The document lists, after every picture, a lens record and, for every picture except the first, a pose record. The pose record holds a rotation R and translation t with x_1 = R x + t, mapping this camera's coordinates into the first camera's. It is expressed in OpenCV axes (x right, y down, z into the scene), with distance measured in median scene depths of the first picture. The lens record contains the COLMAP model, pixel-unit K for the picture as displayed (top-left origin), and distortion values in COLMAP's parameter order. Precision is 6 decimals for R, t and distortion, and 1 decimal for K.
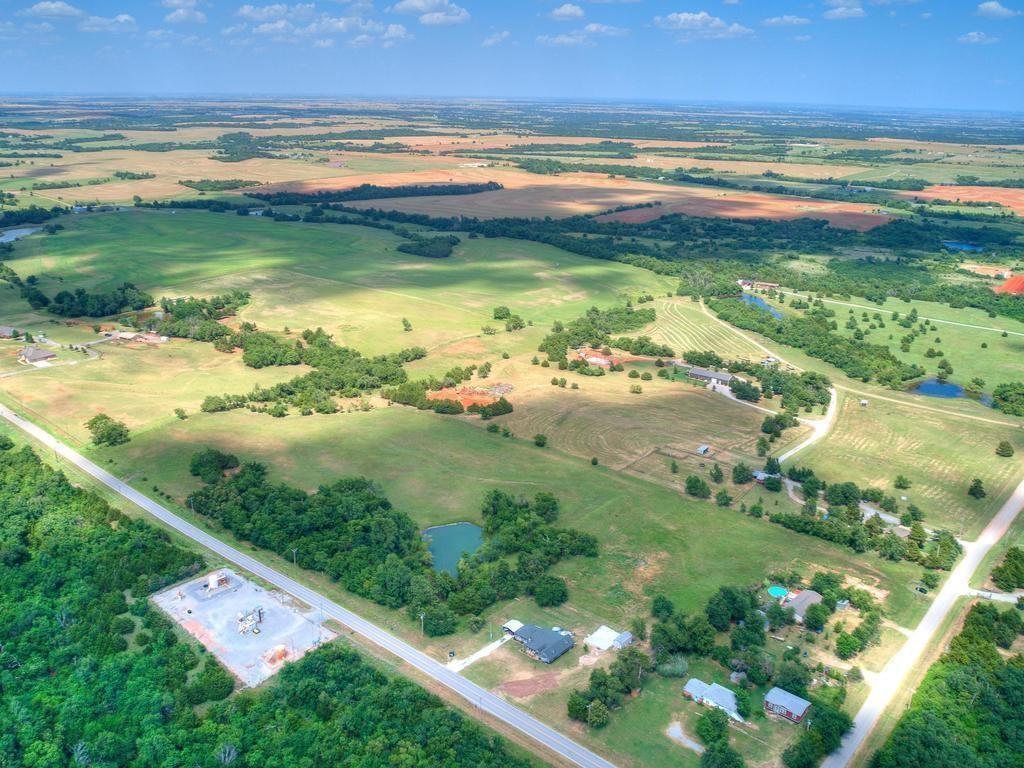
lens RADIAL K [[865.7, 0, 512.0], [0, 865.7, 384.0], [0, 0, 1]] dist [-0.094373, 0.068746]
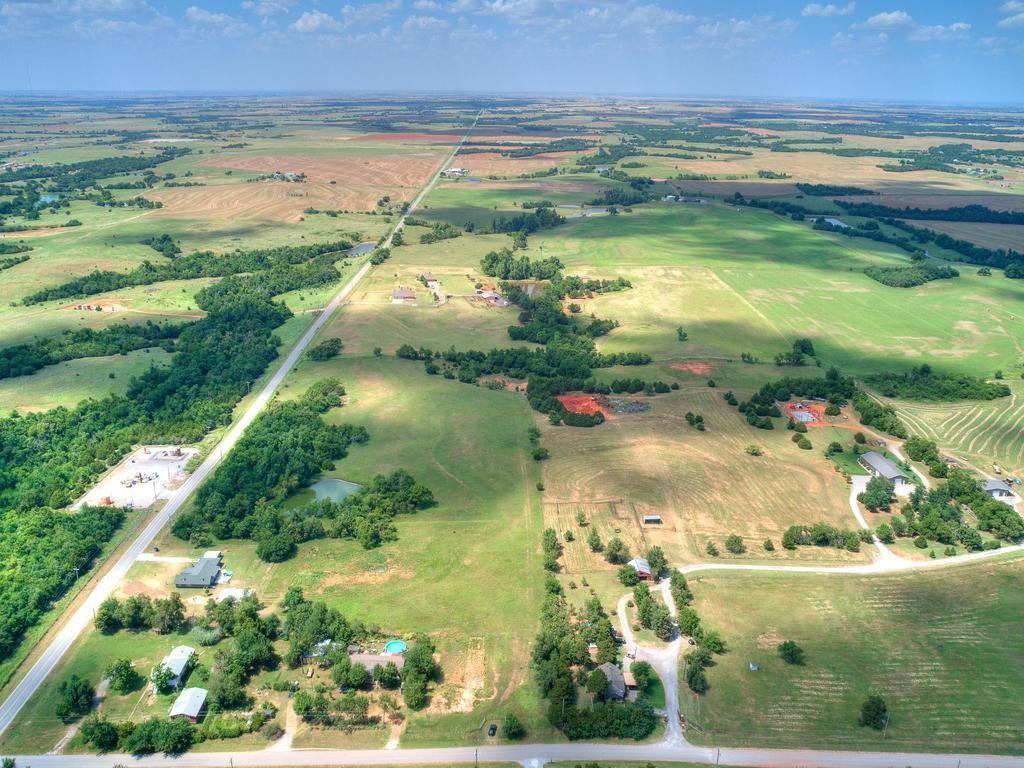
lens RADIAL K [[865.7, 0, 512.0], [0, 865.7, 384.0], [0, 0, 1]] dist [-0.094373, 0.068746]
pose [[0.655701, 0.236375, -0.717065, 0.499742], [-0.242557, 0.965334, 0.096416, -0.068132], [0.714998, 0.110709, 0.690305, 0.234722]]
